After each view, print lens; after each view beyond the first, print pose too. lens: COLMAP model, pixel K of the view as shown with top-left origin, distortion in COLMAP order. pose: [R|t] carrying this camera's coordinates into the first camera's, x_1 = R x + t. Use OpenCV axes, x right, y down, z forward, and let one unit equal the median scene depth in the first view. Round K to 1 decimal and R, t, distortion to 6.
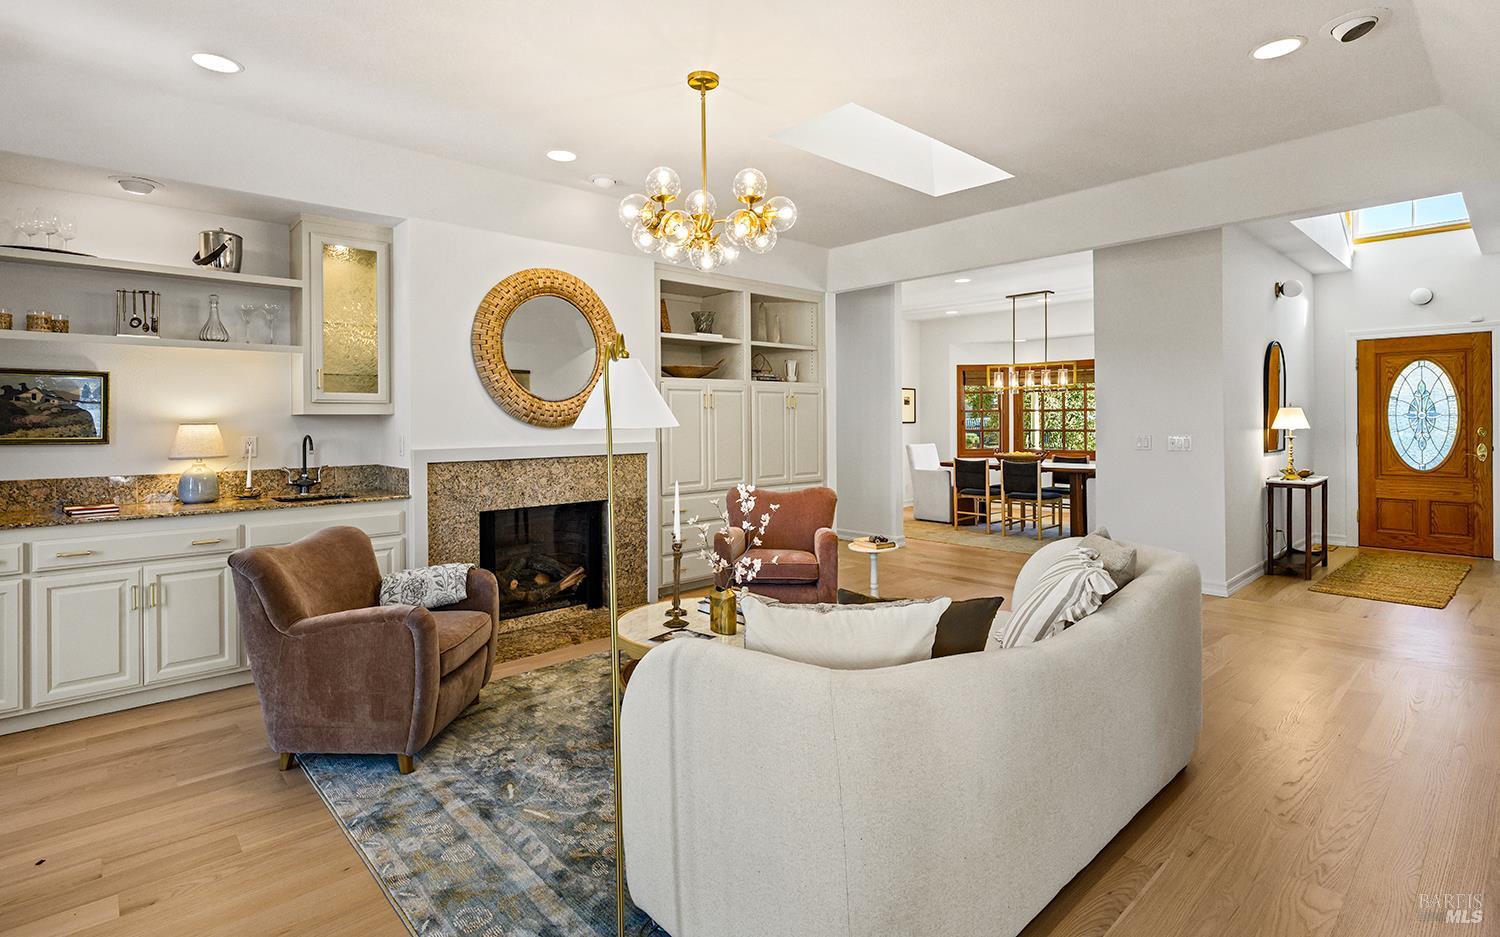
lens RADIAL K [[713.5, 0, 744.2], [0, 713.5, 417.7], [0, 0, 1]] dist [-0.021429, -0.000090]
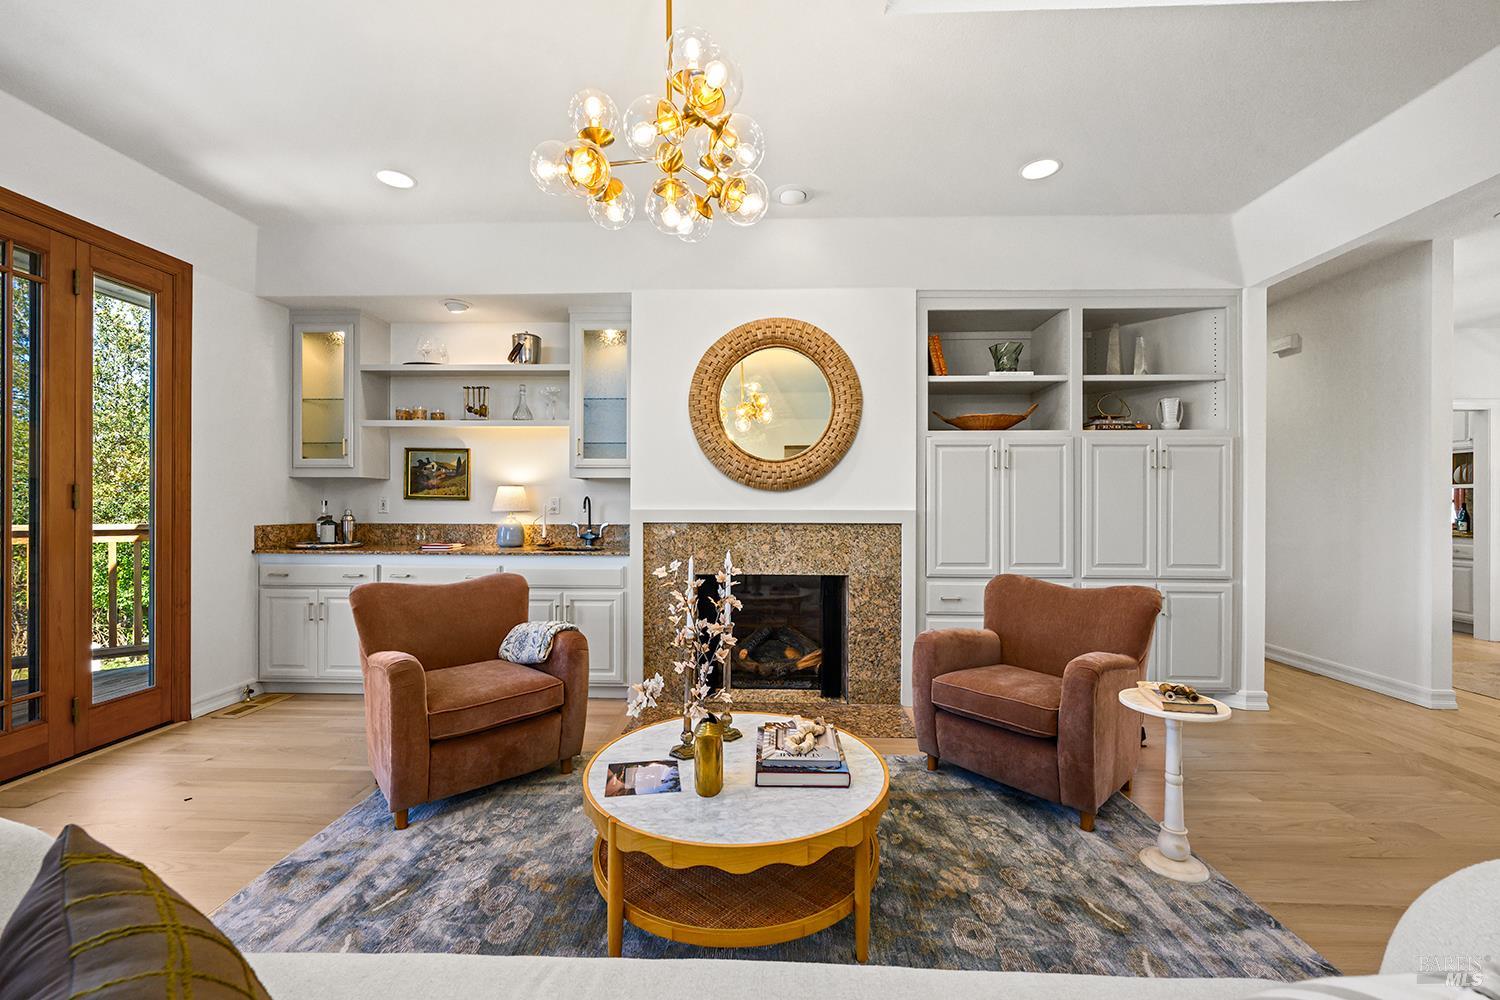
lens RADIAL K [[601.6, 0, 754.5], [0, 601.6, 505.4], [0, 0, 1]] dist [-0.005739, -0.000012]
pose [[0.712995, 0.010254, -0.701094, 0.255809], [-0.006231, 0.999946, 0.008288, 0.026507], [0.701141, -0.001540, 0.713021, 0.429279]]
